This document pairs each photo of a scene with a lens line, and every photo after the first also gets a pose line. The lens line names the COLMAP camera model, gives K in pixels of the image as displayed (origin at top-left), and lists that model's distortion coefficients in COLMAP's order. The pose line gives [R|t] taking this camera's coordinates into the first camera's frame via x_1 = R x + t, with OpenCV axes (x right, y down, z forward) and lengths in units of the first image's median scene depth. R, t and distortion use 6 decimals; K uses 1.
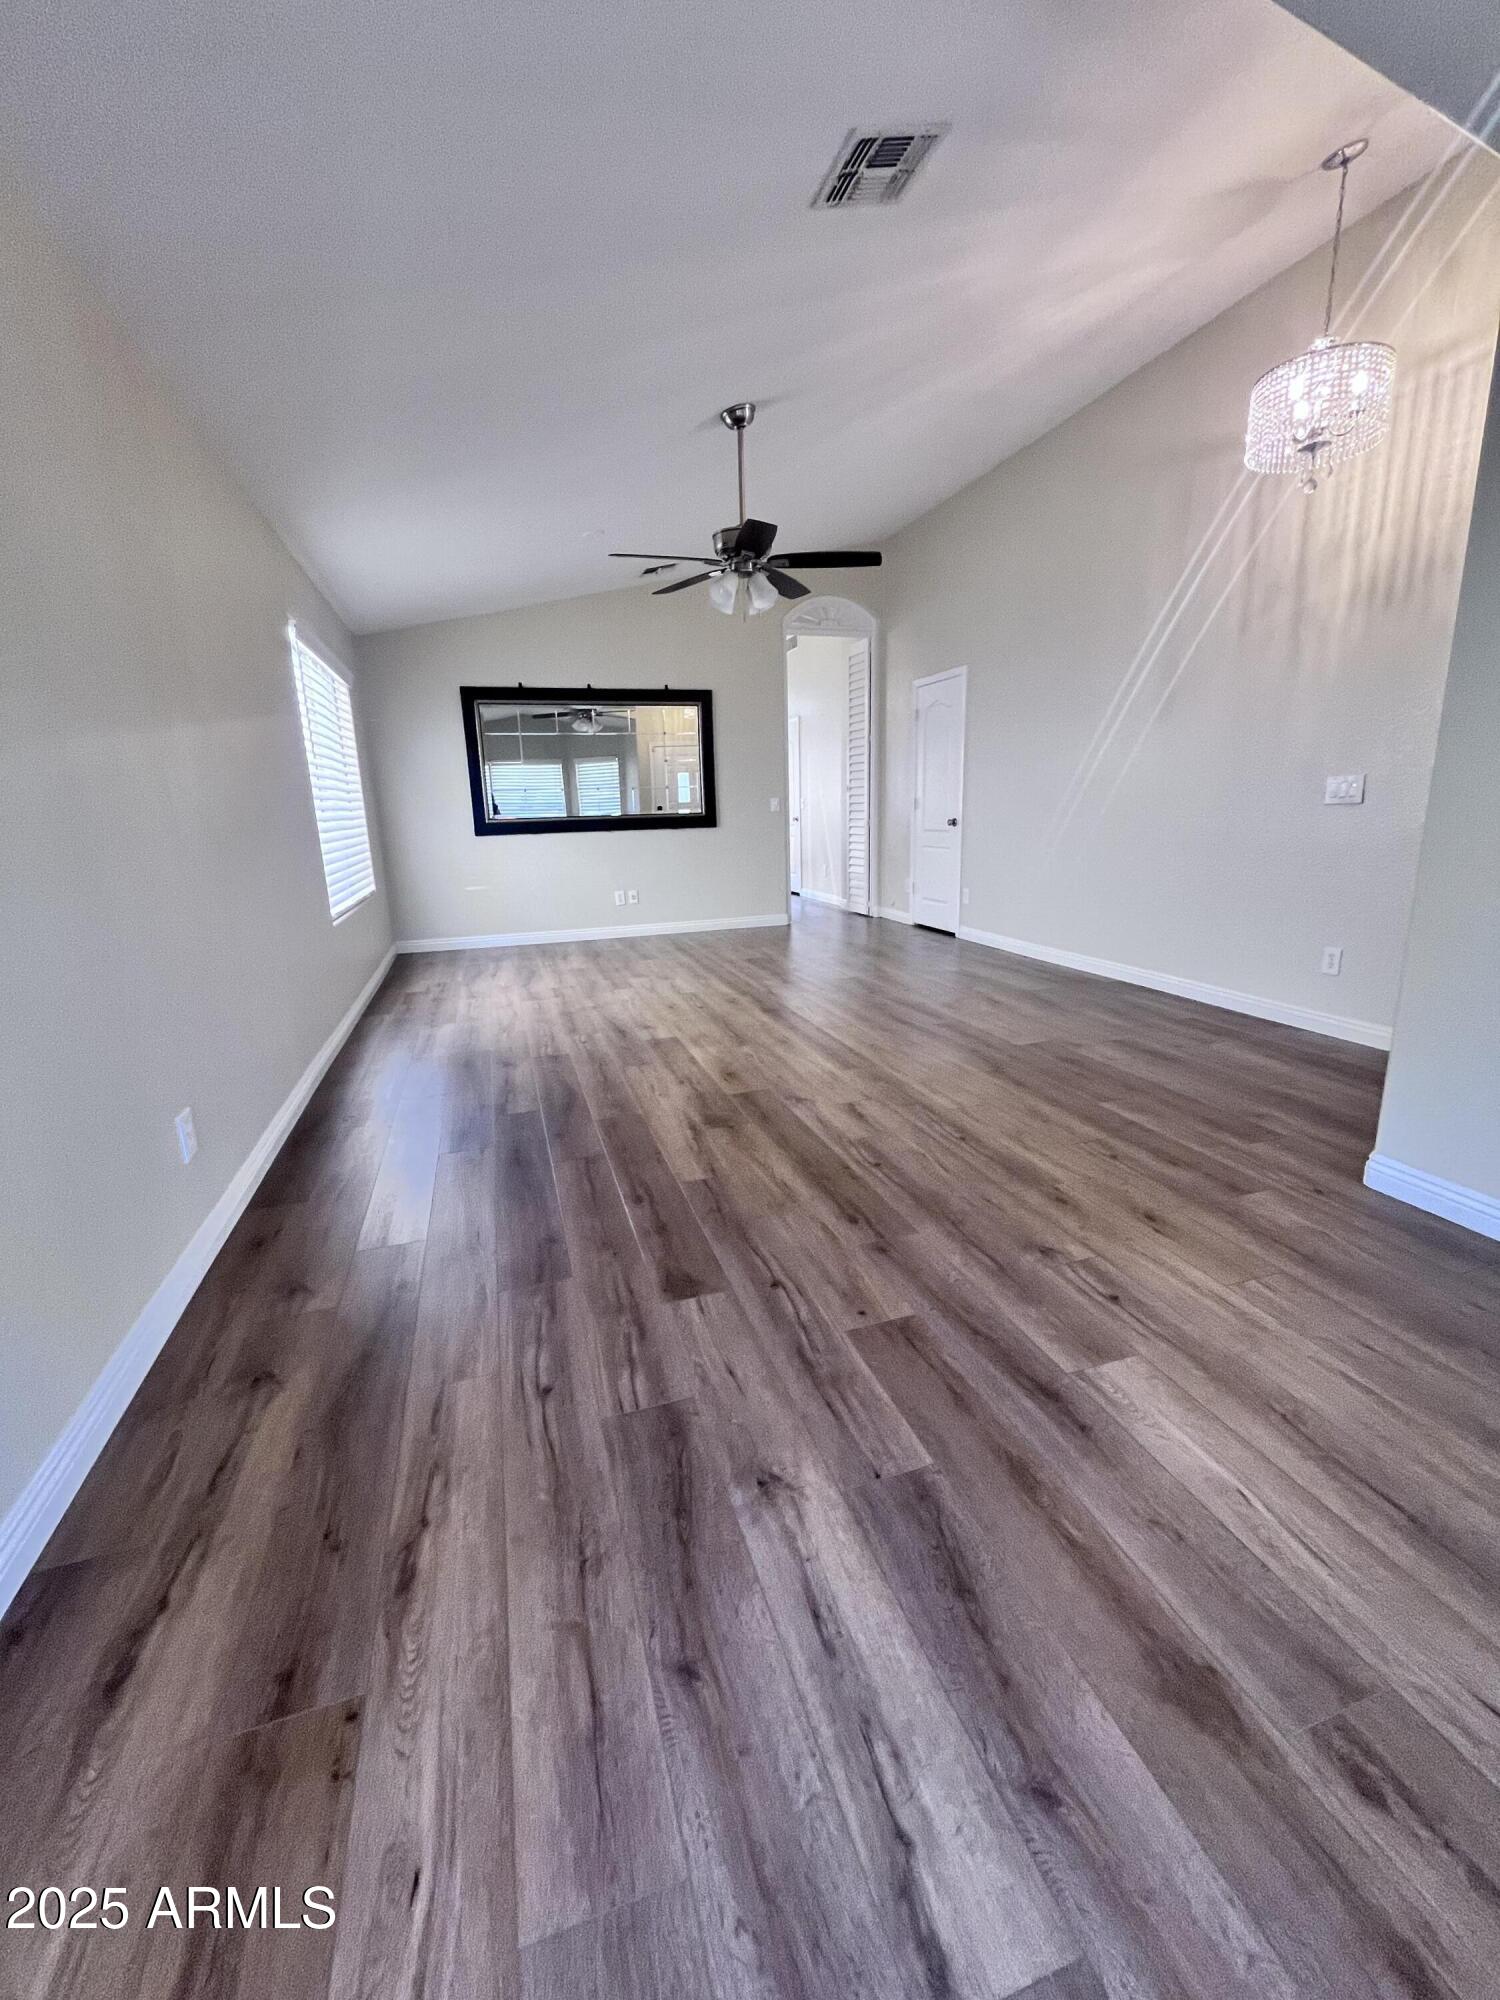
lens RADIAL K [[813.5, 0, 750.0], [0, 813.5, 1000.0], [0, 0, 1]] dist [-0.000327, 0.000104]
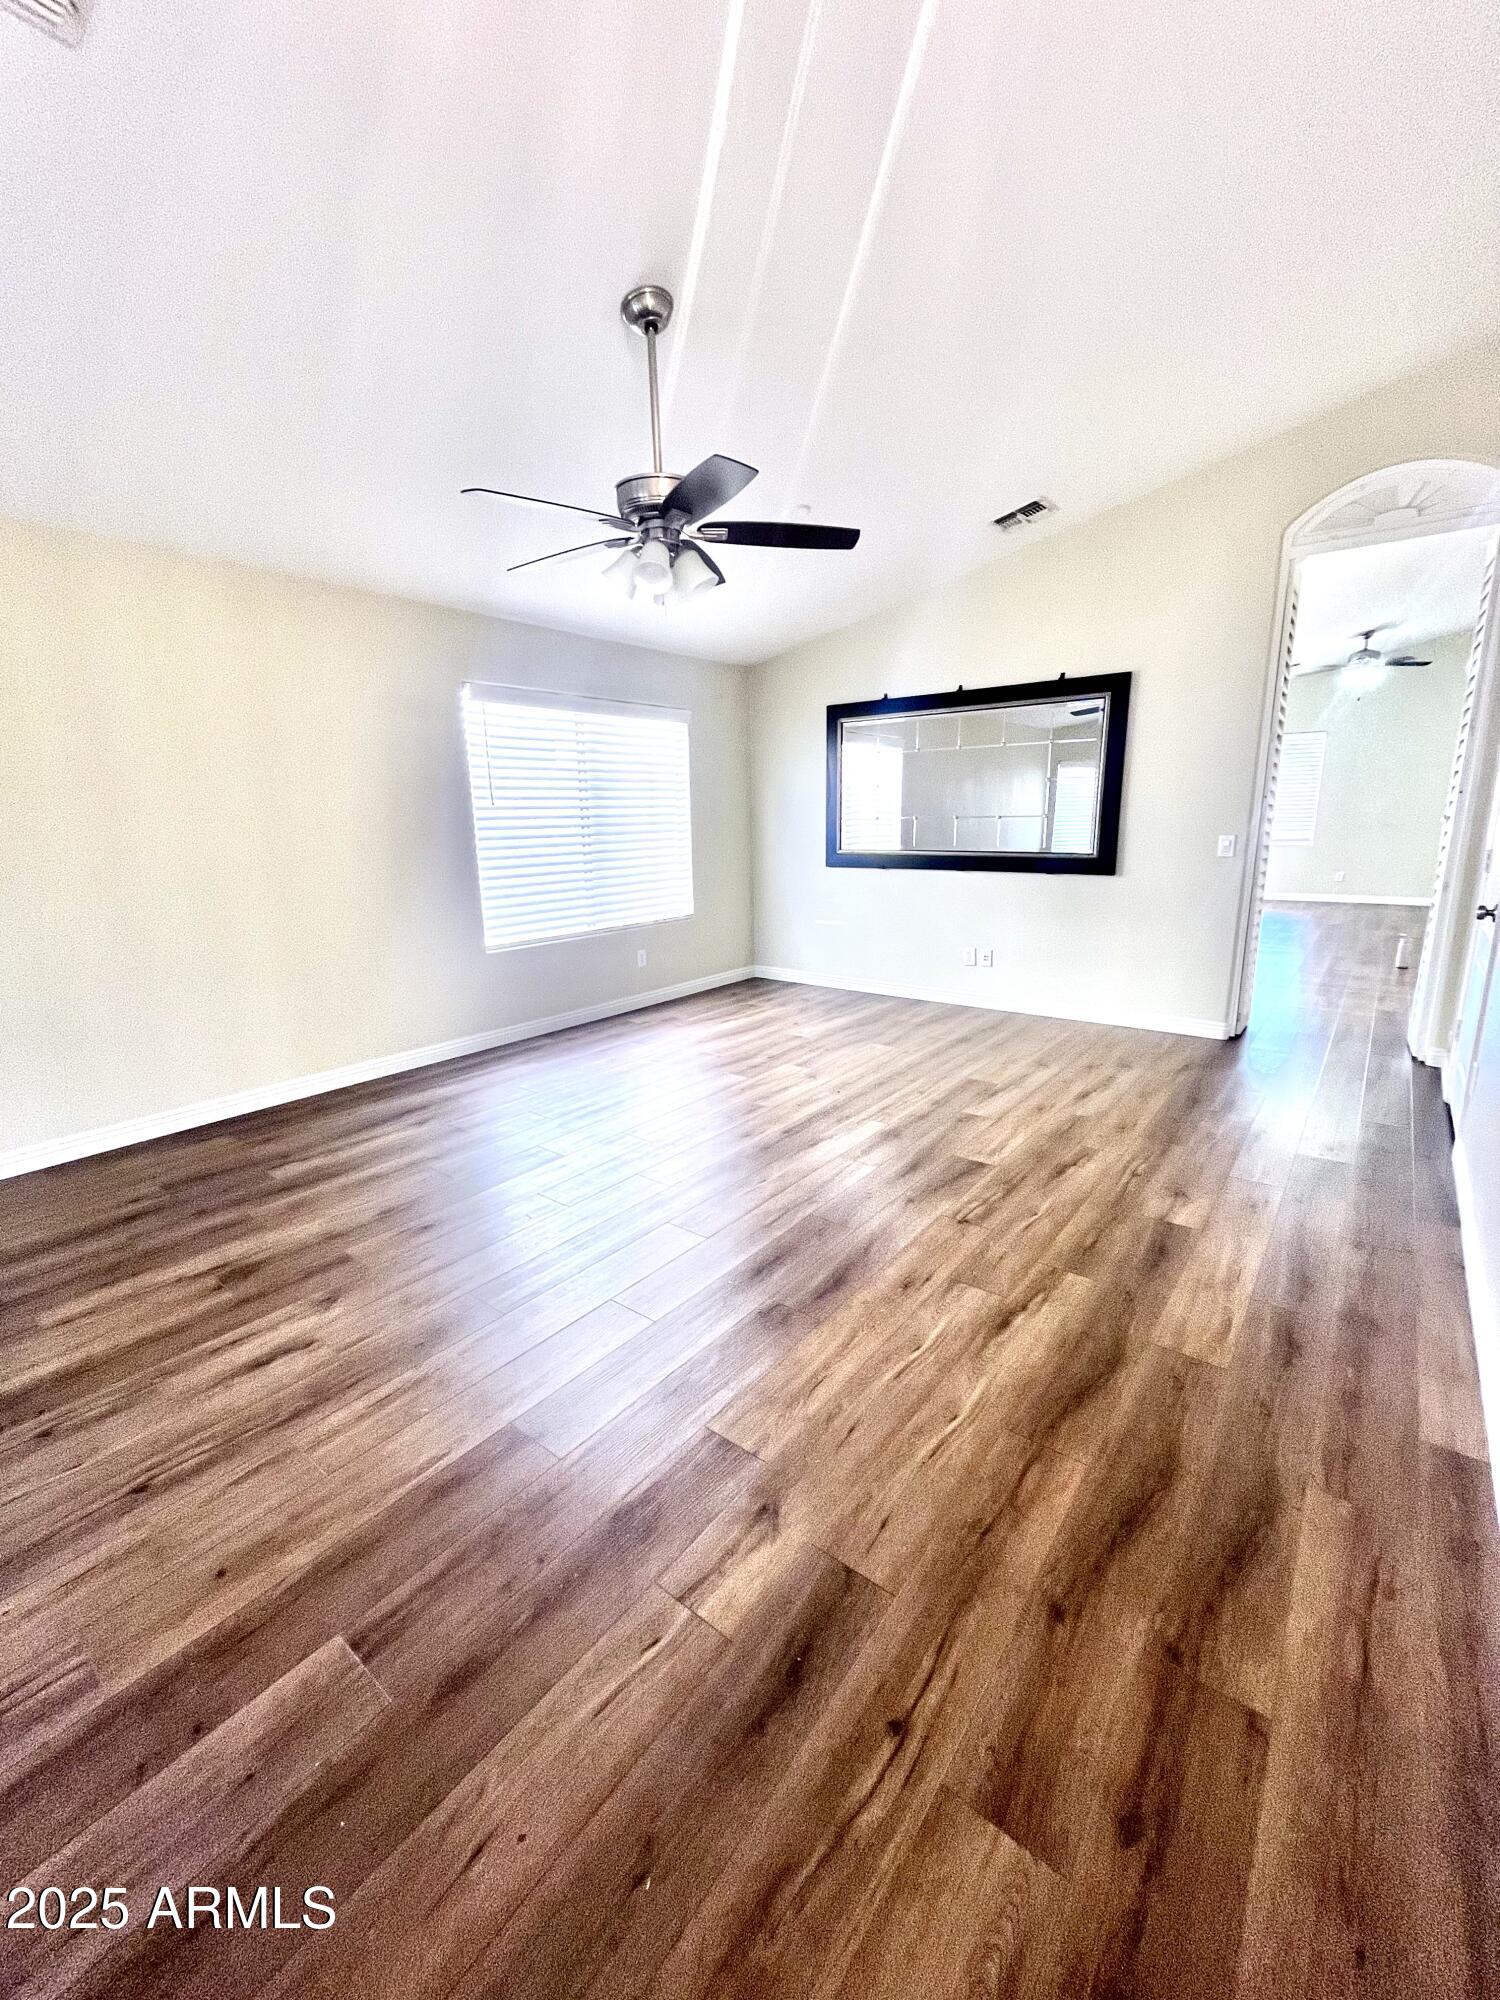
lens RADIAL K [[813.5, 0, 750.0], [0, 813.5, 1000.0], [0, 0, 1]] dist [-0.000327, 0.000104]
pose [[0.571680, 0.202682, -0.795048, 0.634196], [-0.192417, 0.975103, 0.110227, -0.232139], [0.797595, 0.089966, 0.596447, 0.661000]]
